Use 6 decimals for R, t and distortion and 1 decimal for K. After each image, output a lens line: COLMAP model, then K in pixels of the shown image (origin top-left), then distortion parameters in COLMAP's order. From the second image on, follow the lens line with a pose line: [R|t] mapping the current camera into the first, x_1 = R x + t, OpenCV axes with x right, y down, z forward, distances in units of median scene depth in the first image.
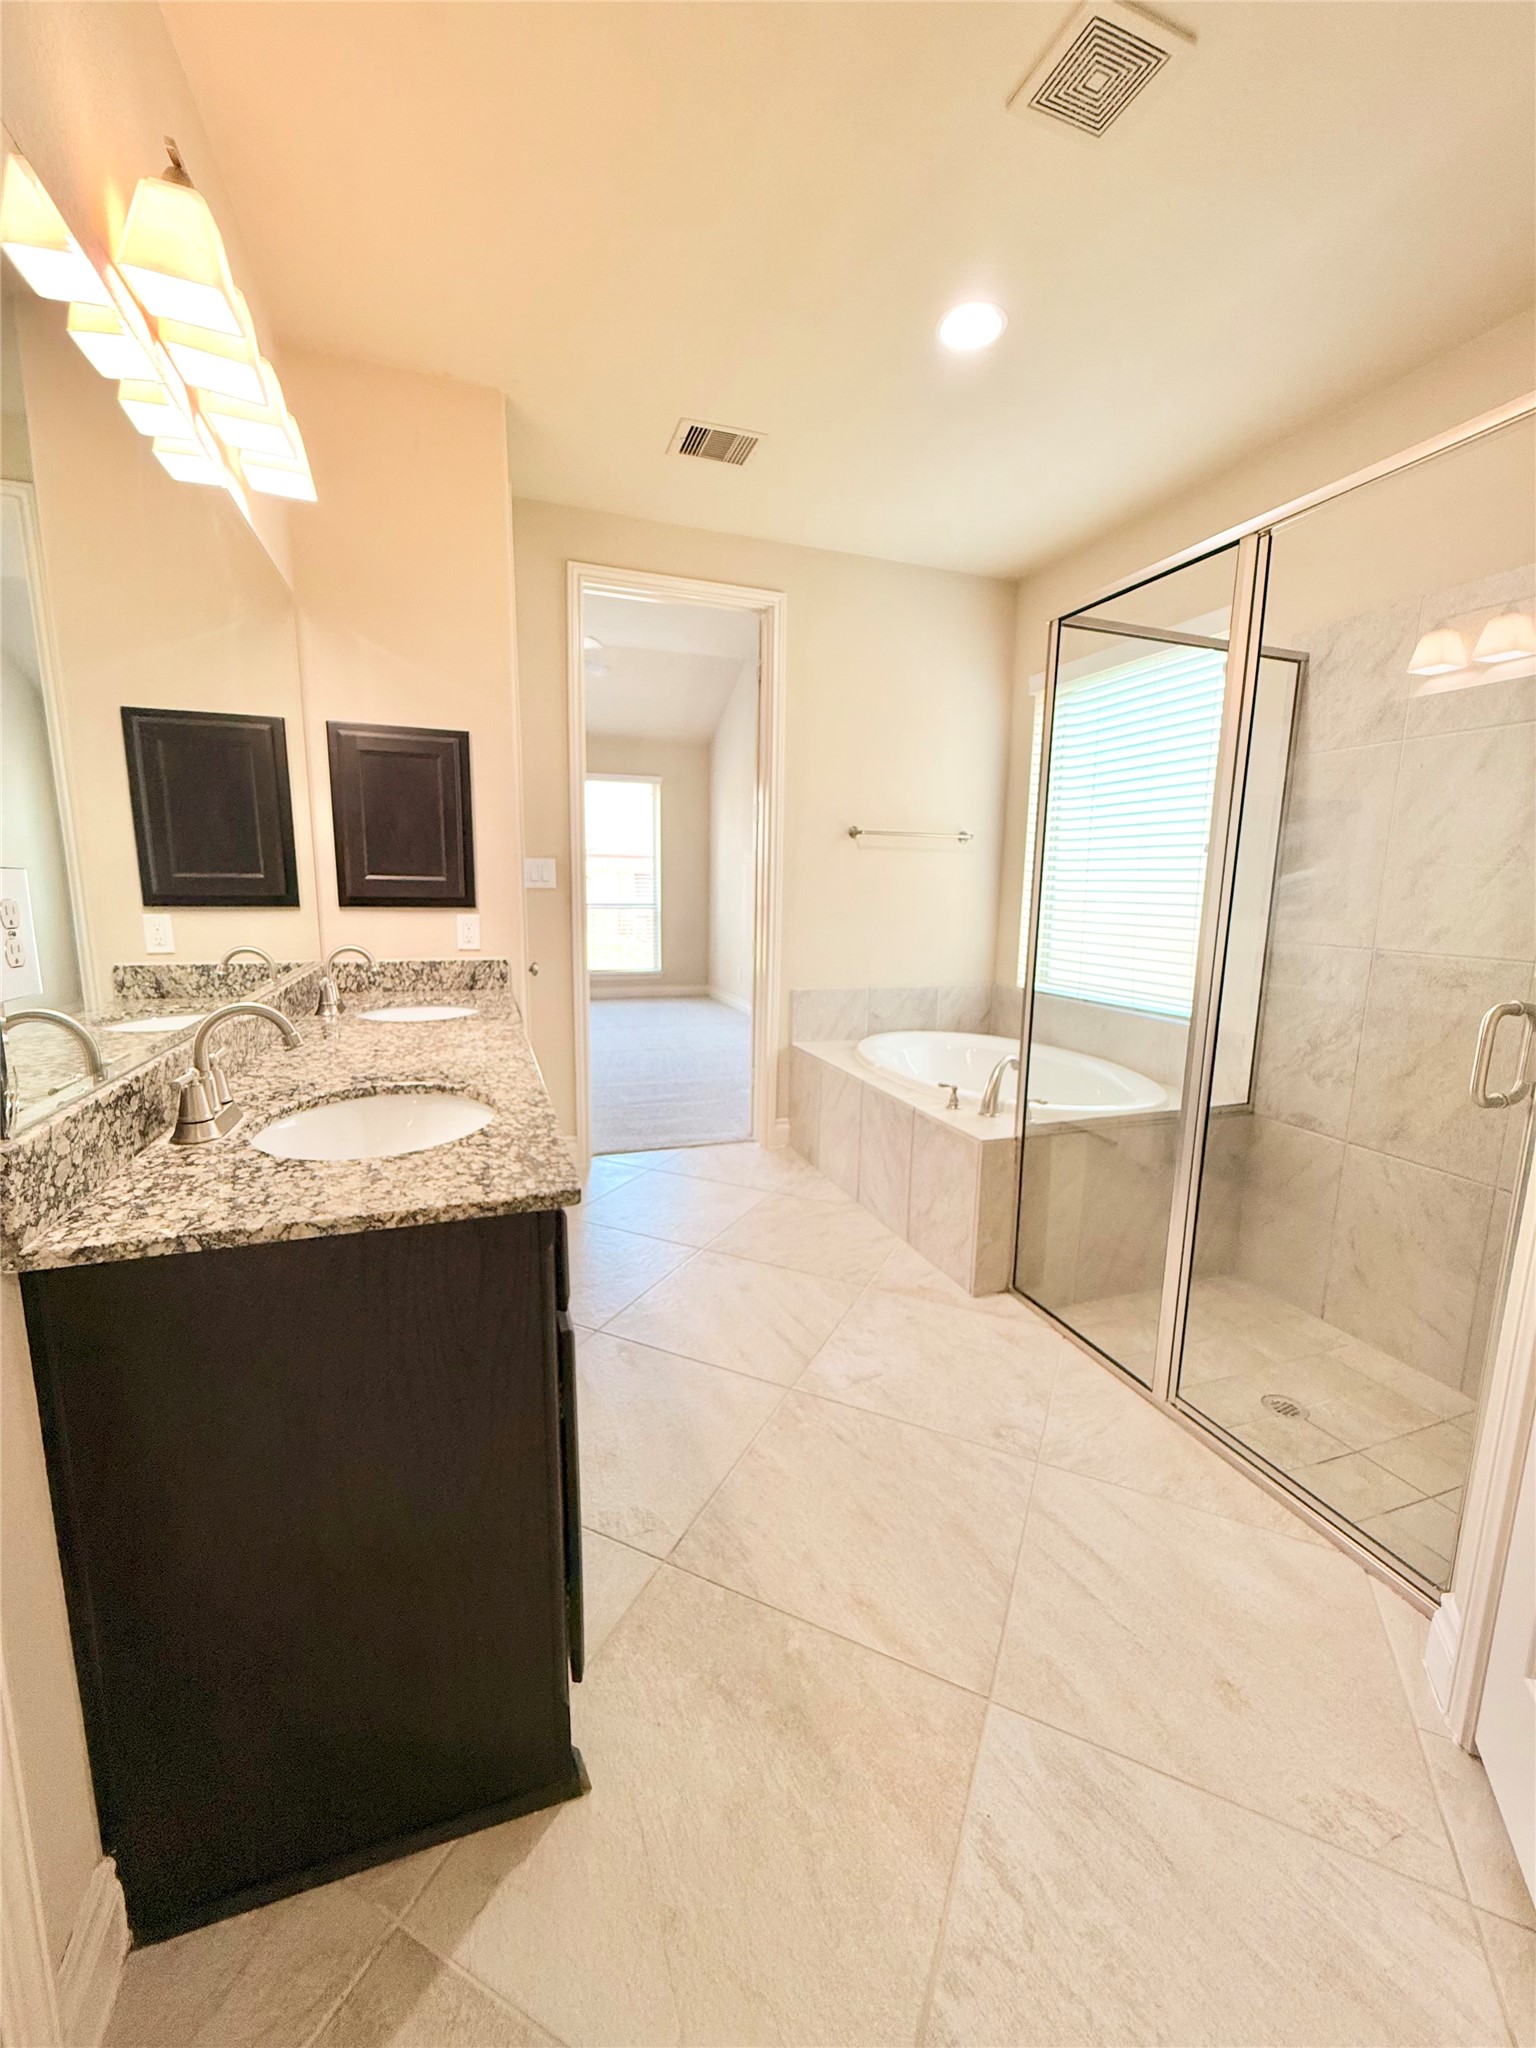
lens RADIAL K [[816.2, 0, 768.0], [0, 816.2, 1024.0], [0, 0, 1]] dist [0.001222, 0.000089]
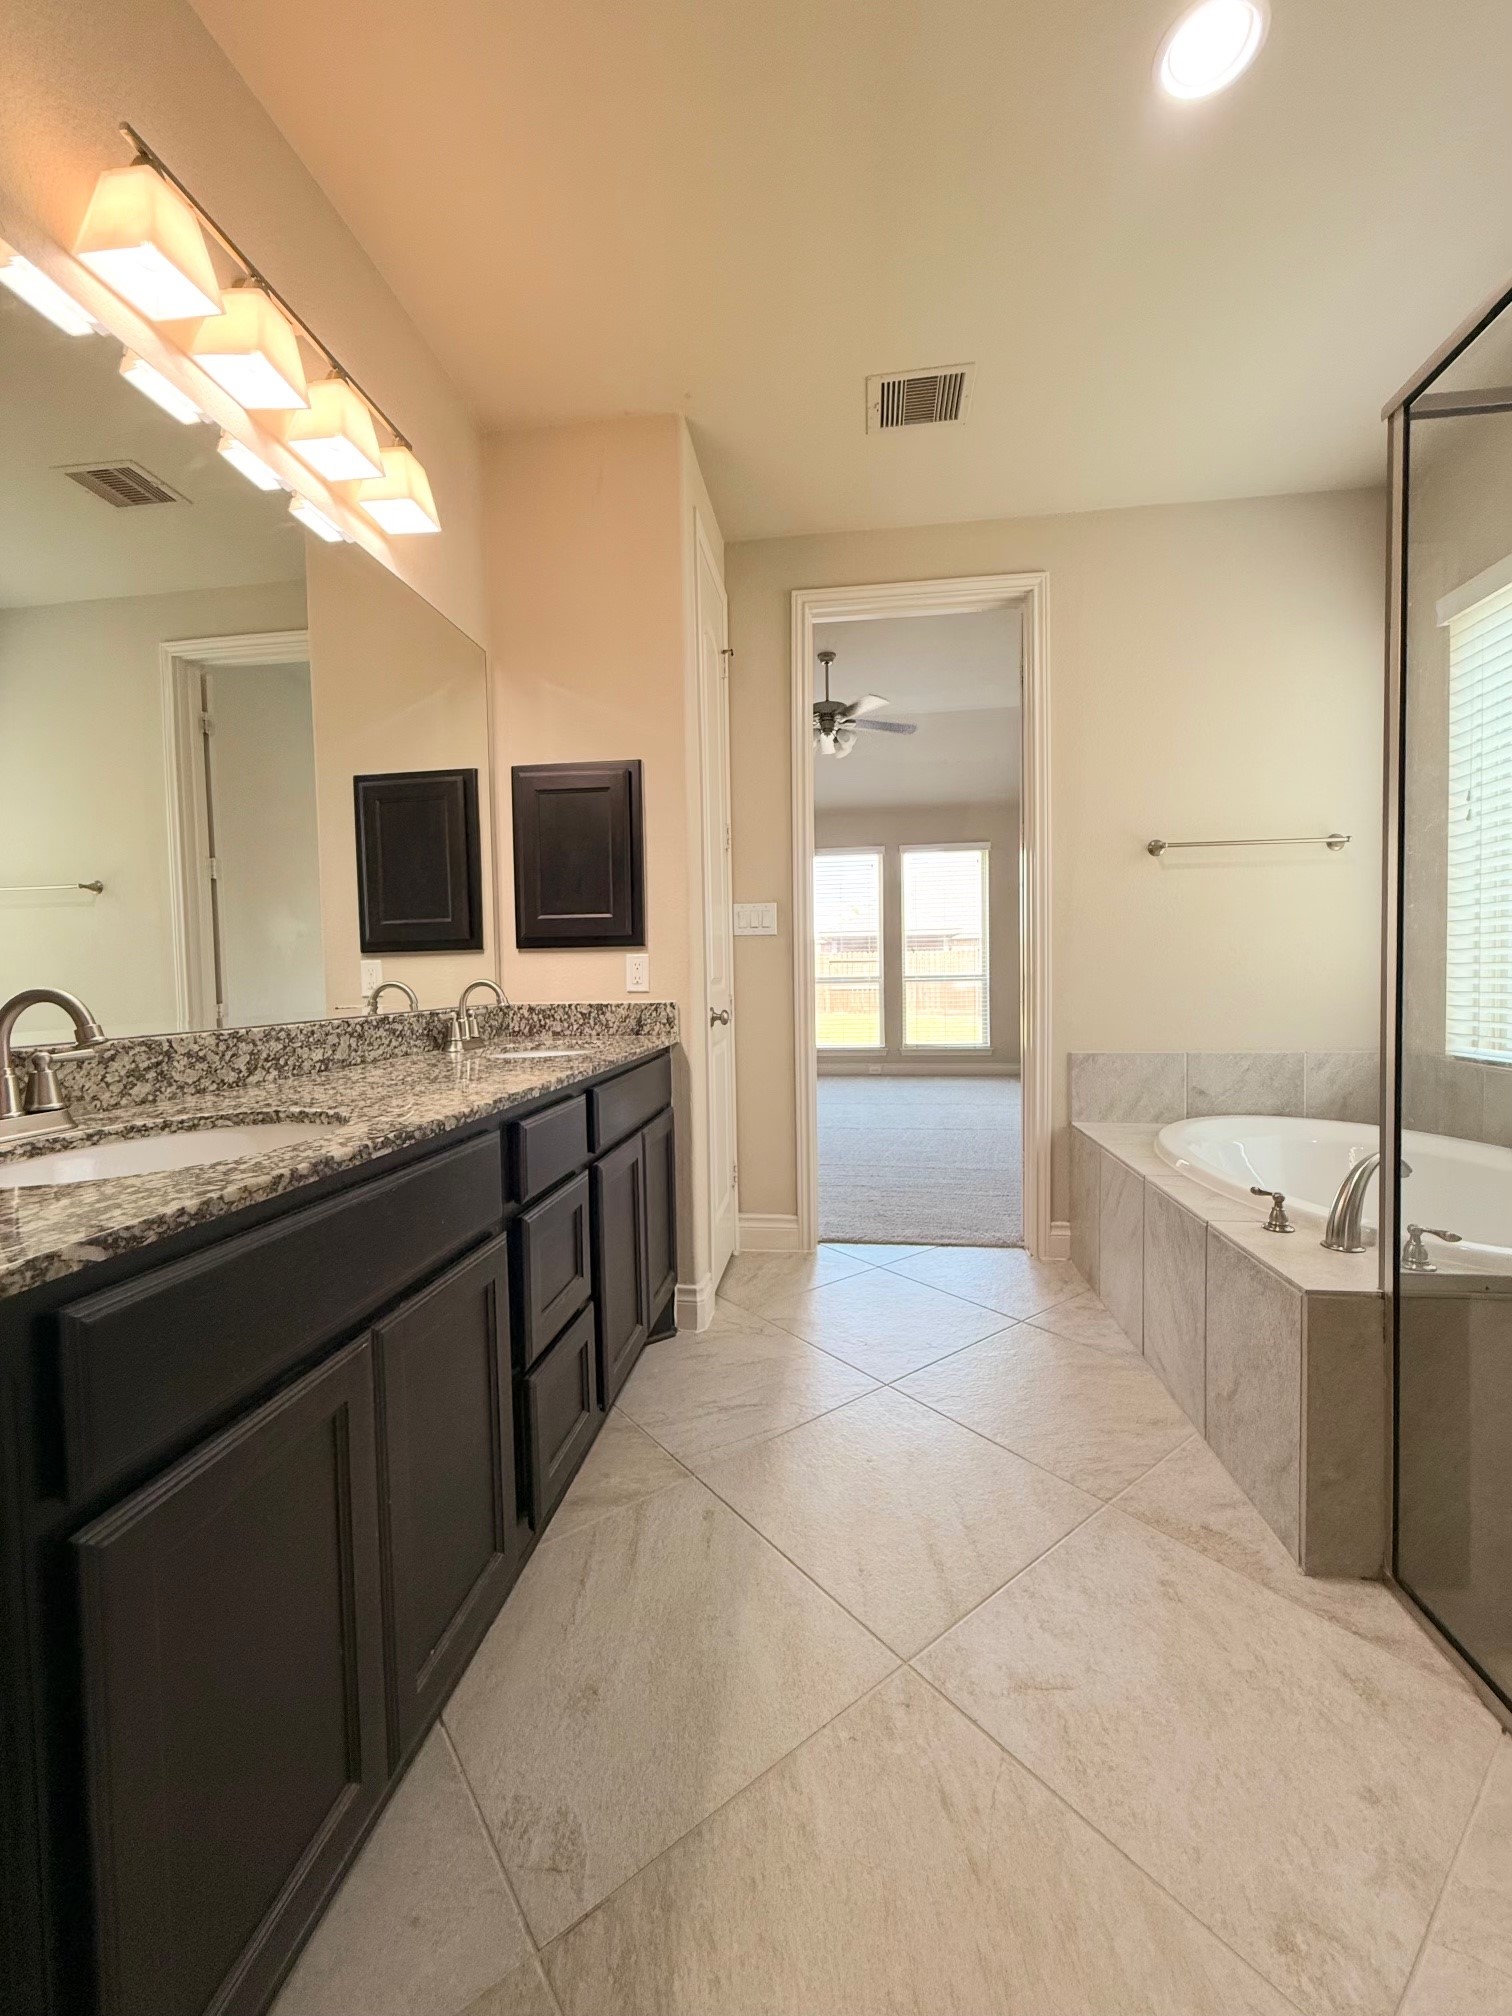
lens RADIAL K [[800.1, 0, 760.3], [0, 800.1, 1004.0], [0, 0, 1]] dist [0.000107, 0.000391]
pose [[0.890838, -0.014934, -0.454076, 0.166903], [-0.044879, 0.991679, -0.120662, 0.025138], [0.452100, 0.127868, 0.882755, 0.278500]]
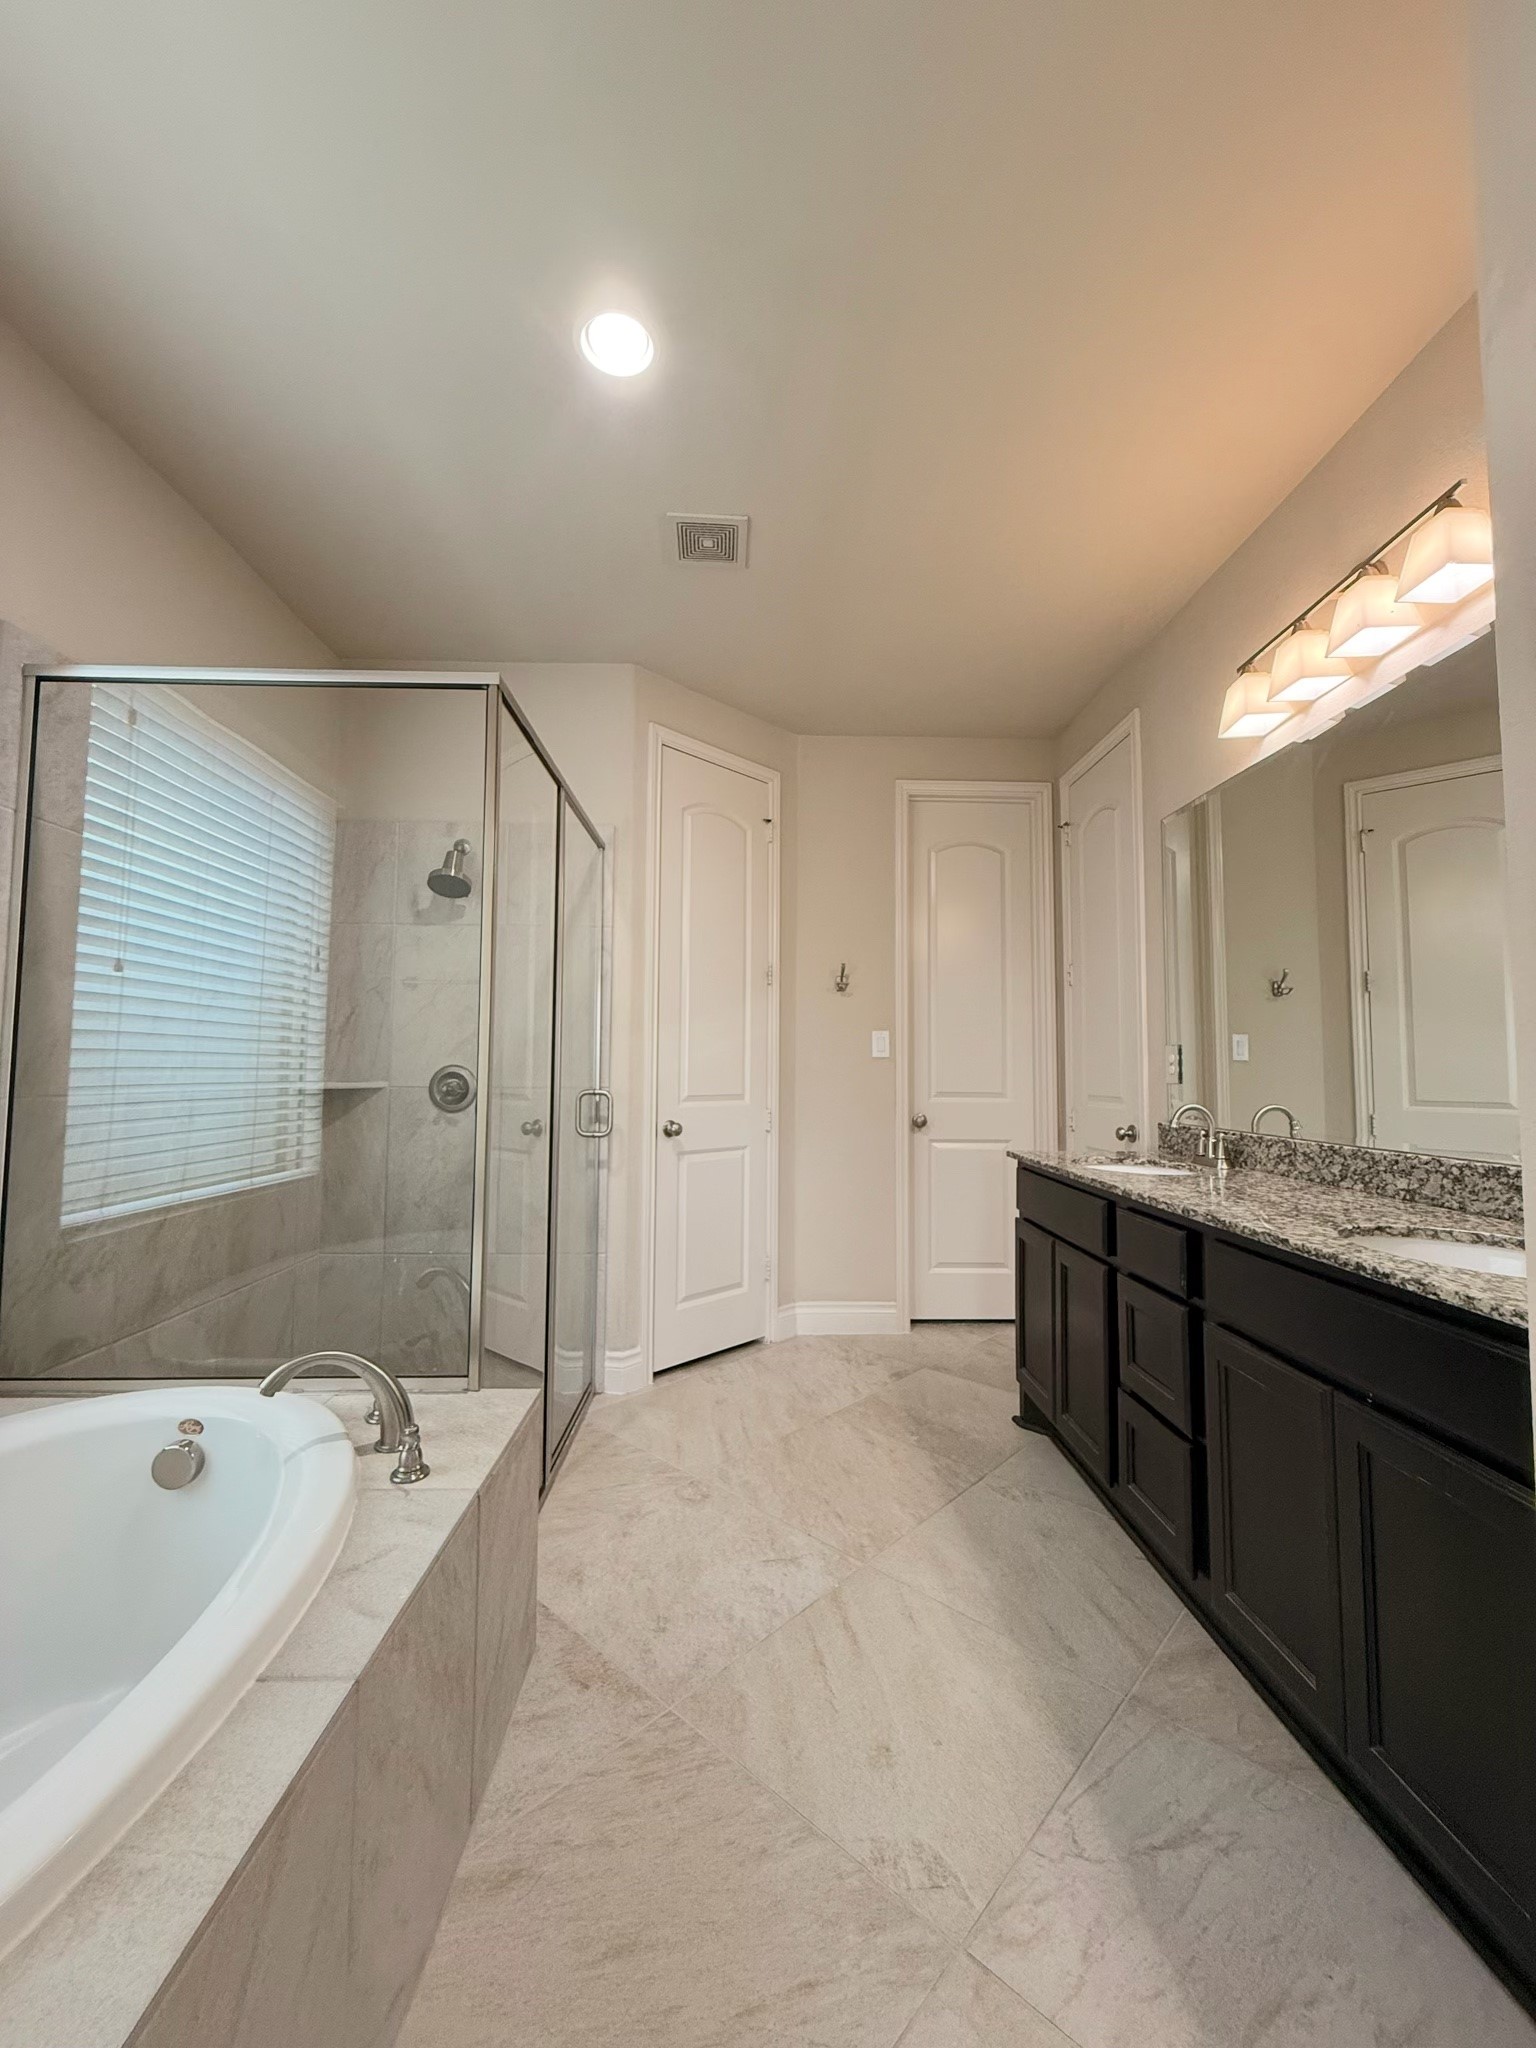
lens RADIAL K [[812.8, 0, 772.3], [0, 812.8, 1019.9], [0, 0, 1]] dist [0.000107, 0.000391]
pose [[-0.950995, -0.004093, 0.309180, -0.122045], [0.029661, 0.994094, 0.104393, -0.215391], [-0.307781, 0.108447, -0.945257, 1.451453]]
